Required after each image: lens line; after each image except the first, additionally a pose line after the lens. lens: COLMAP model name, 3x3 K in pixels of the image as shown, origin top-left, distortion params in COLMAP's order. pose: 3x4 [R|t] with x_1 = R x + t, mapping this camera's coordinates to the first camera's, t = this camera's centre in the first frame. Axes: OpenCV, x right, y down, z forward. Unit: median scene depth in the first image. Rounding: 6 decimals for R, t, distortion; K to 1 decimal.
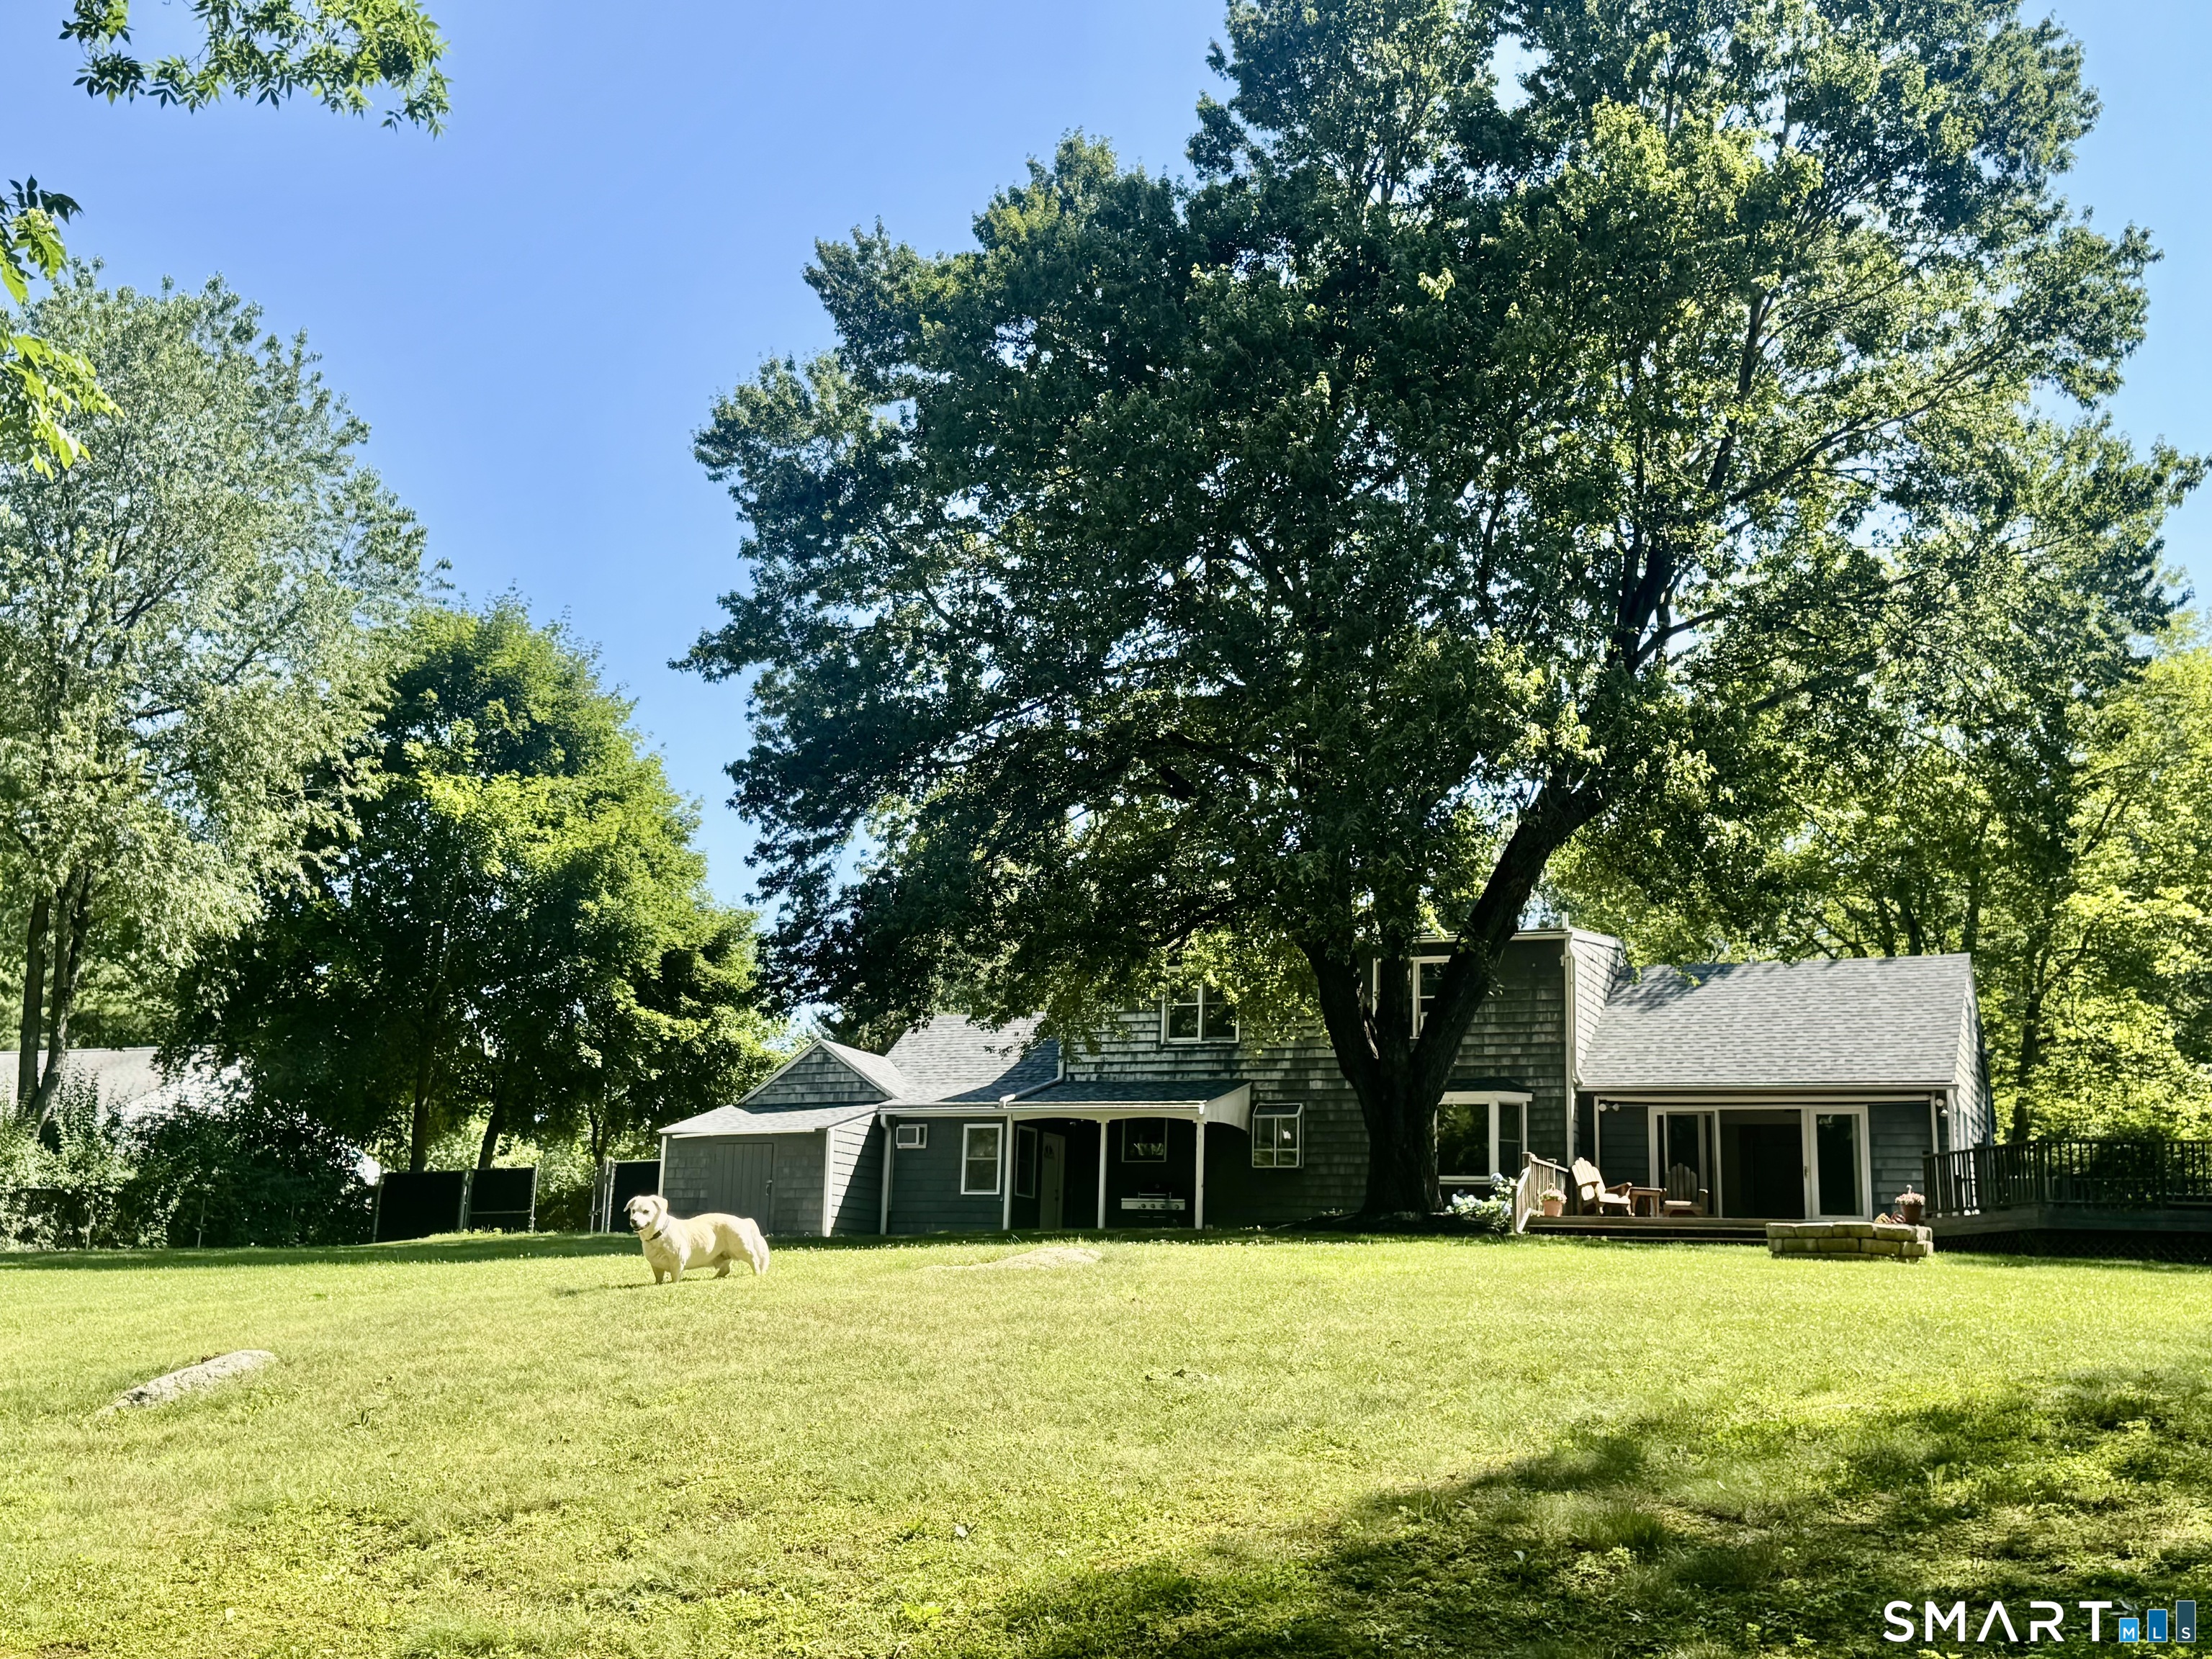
lens RADIAL K [[2491.3, 0, 1106.0], [0, 2491.3, 829.5], [0, 0, 1]] dist [0.118862, 0.009650]
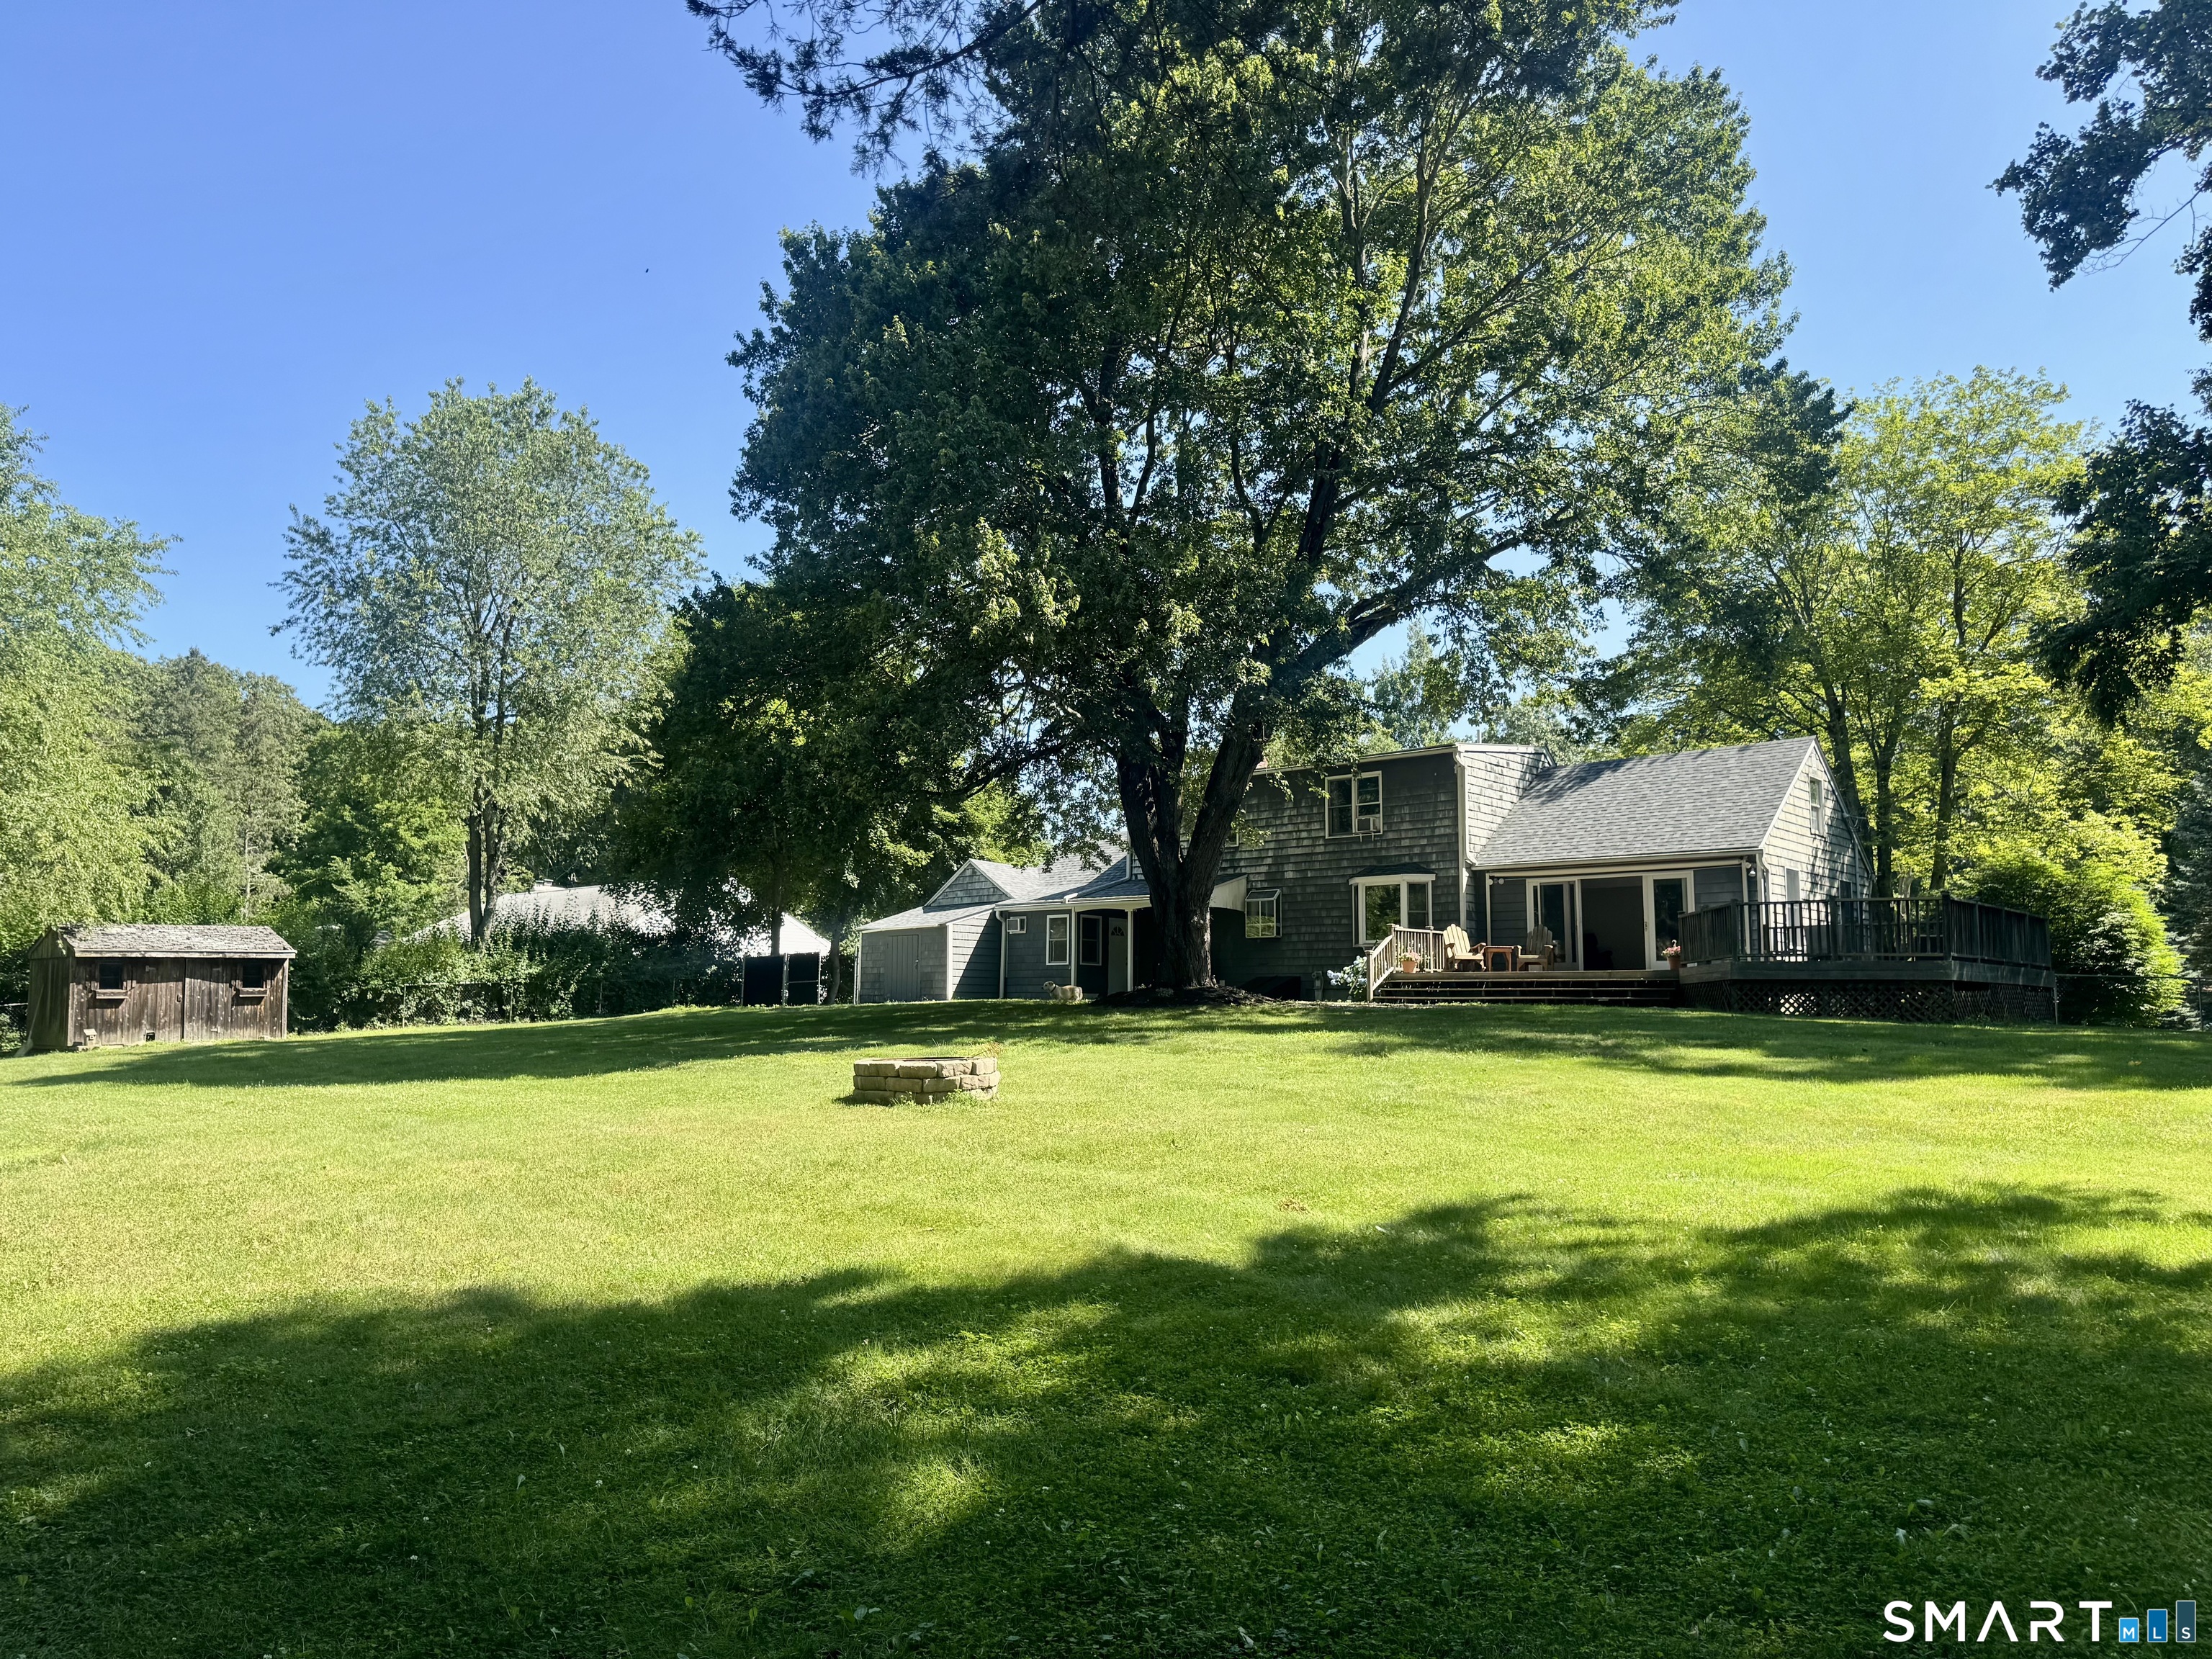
lens RADIAL K [[1548.3, 0, 1106.0], [0, 1548.3, 829.5], [0, 0, 1]] dist [0.143632, -0.261762]
pose [[0.952409, -0.061655, -0.298521, 0.243845], [0.086771, 0.993651, 0.071611, 0.010396], [0.292211, -0.094106, 0.951713, 0.186666]]
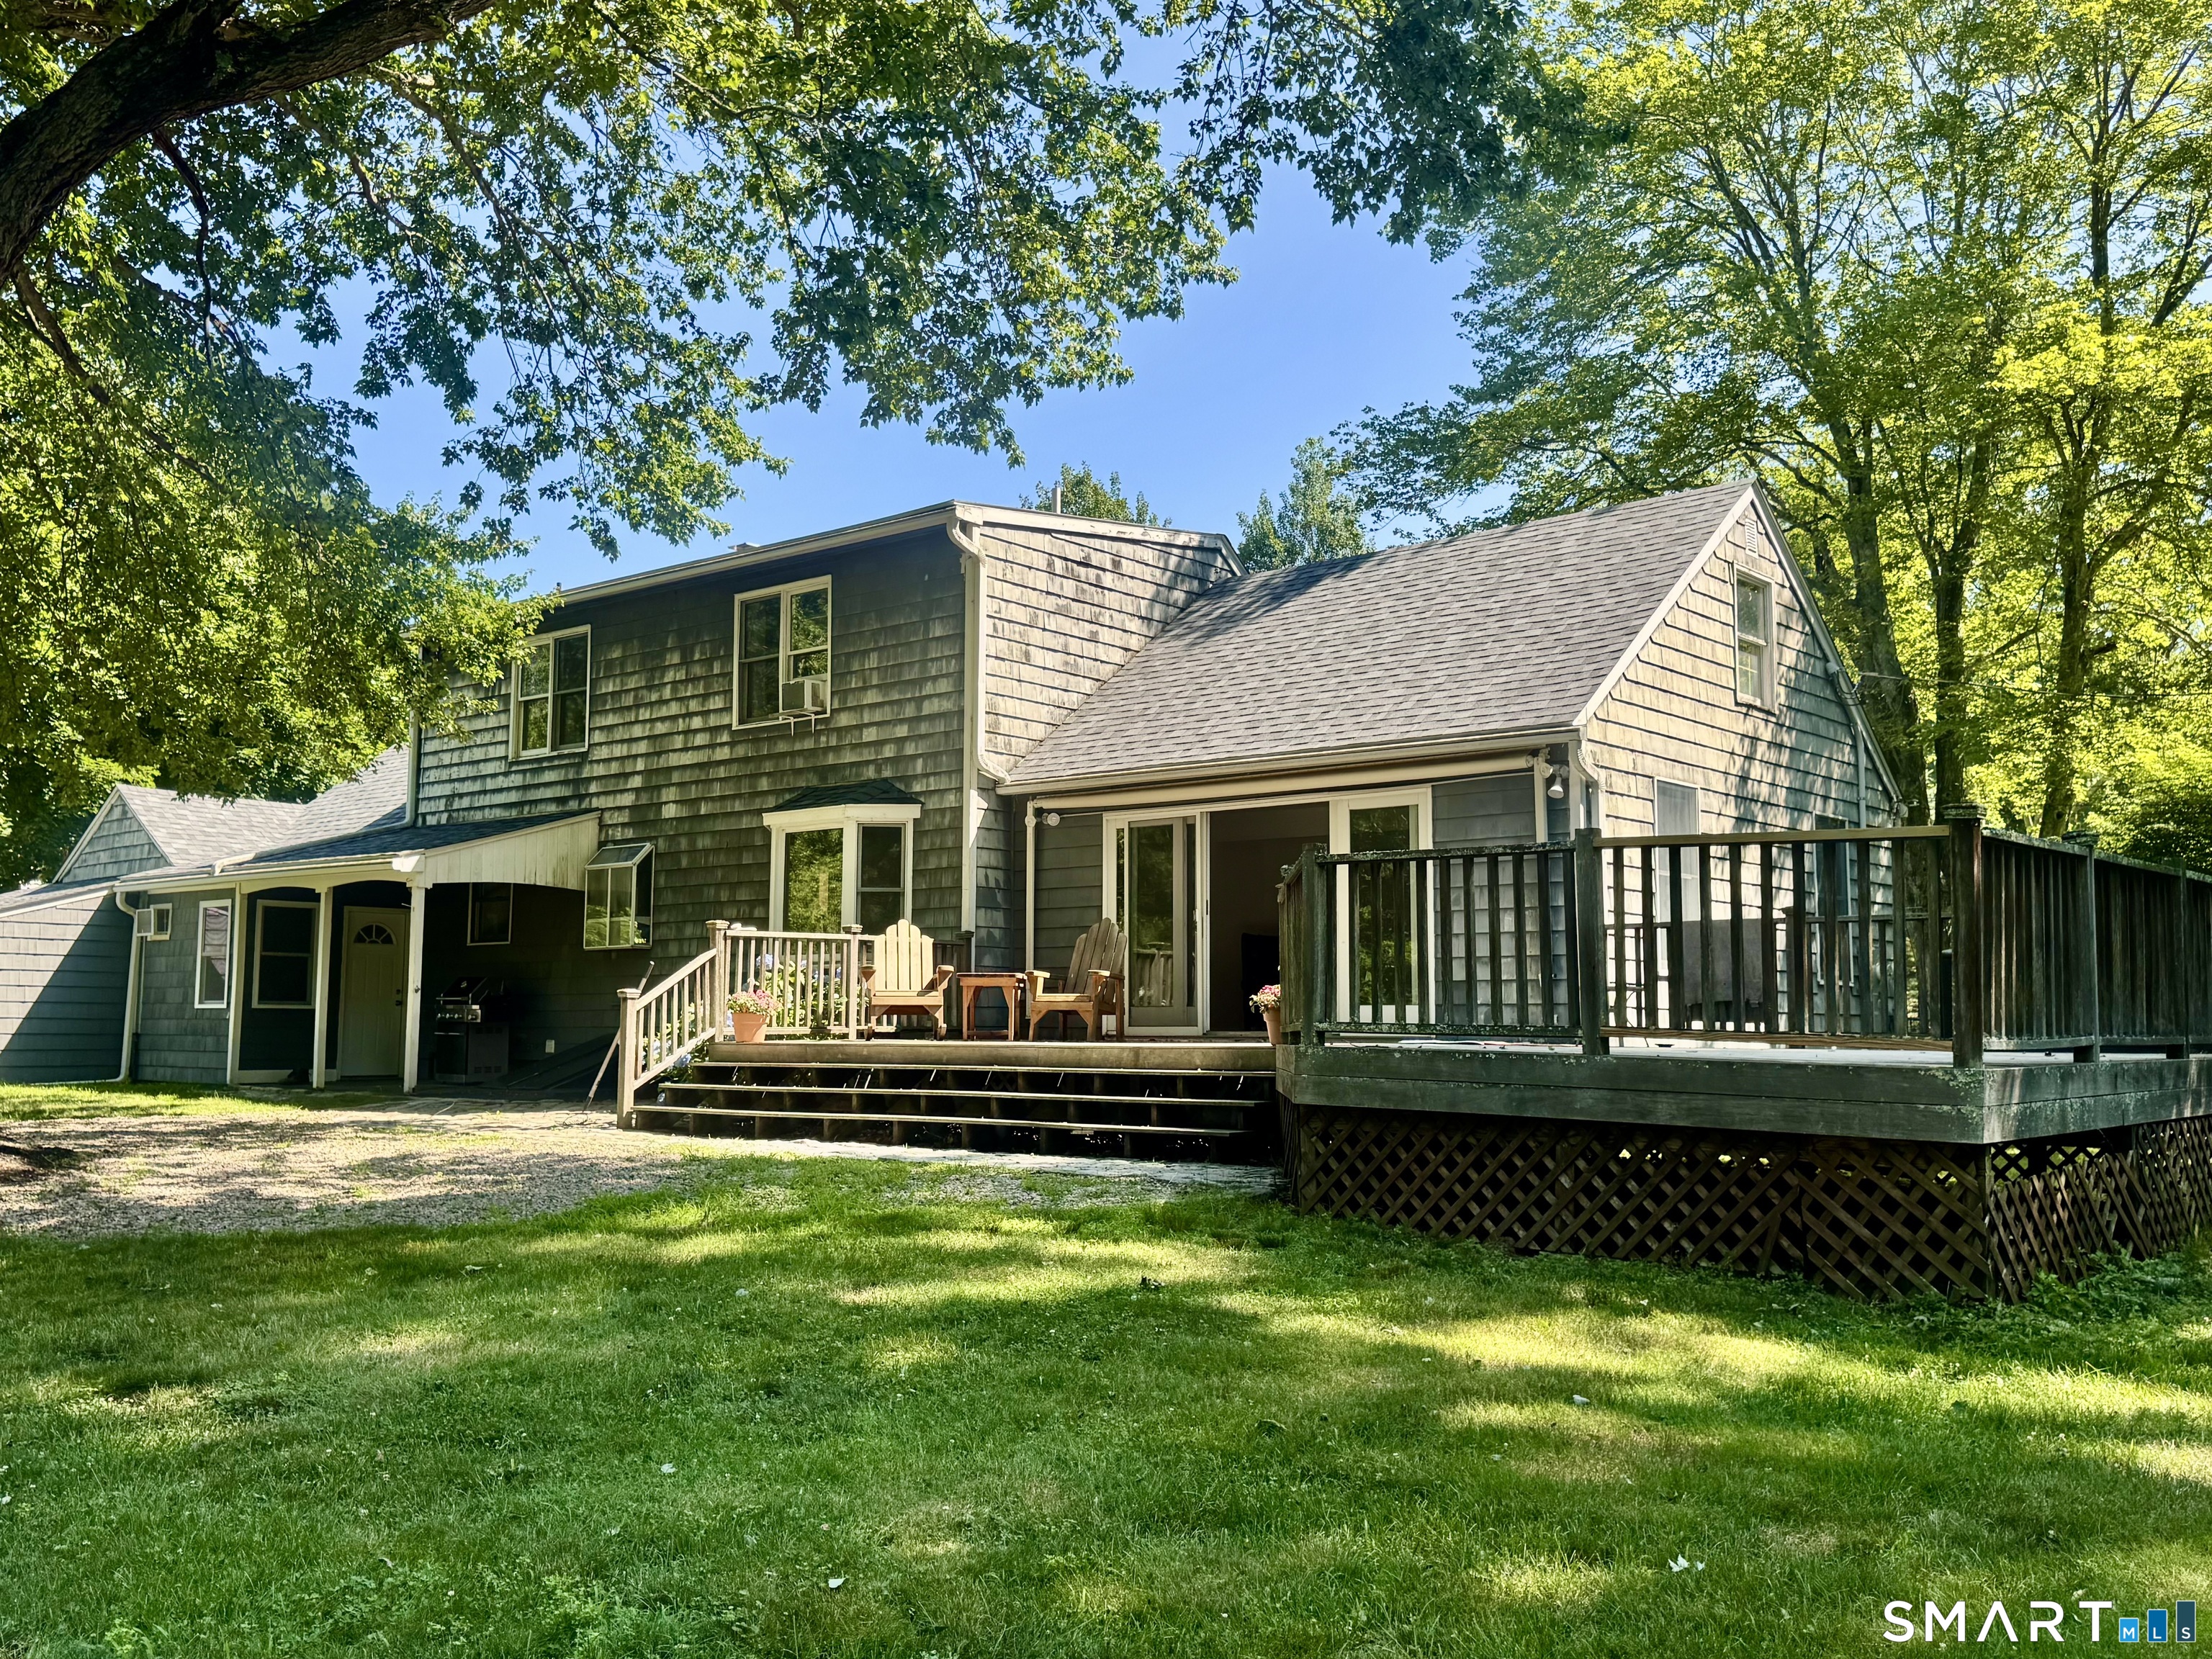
lens RADIAL K [[1993.7, 0, 1112.5], [0, 1993.7, 821.2], [0, 0, 1]] dist [0.188096, -0.413382]
pose [[0.960385, -0.058113, -0.272551, 0.327523], [0.086698, 0.991787, 0.094029, 0.068914], [0.264848, -0.113933, 0.957536, 0.565119]]
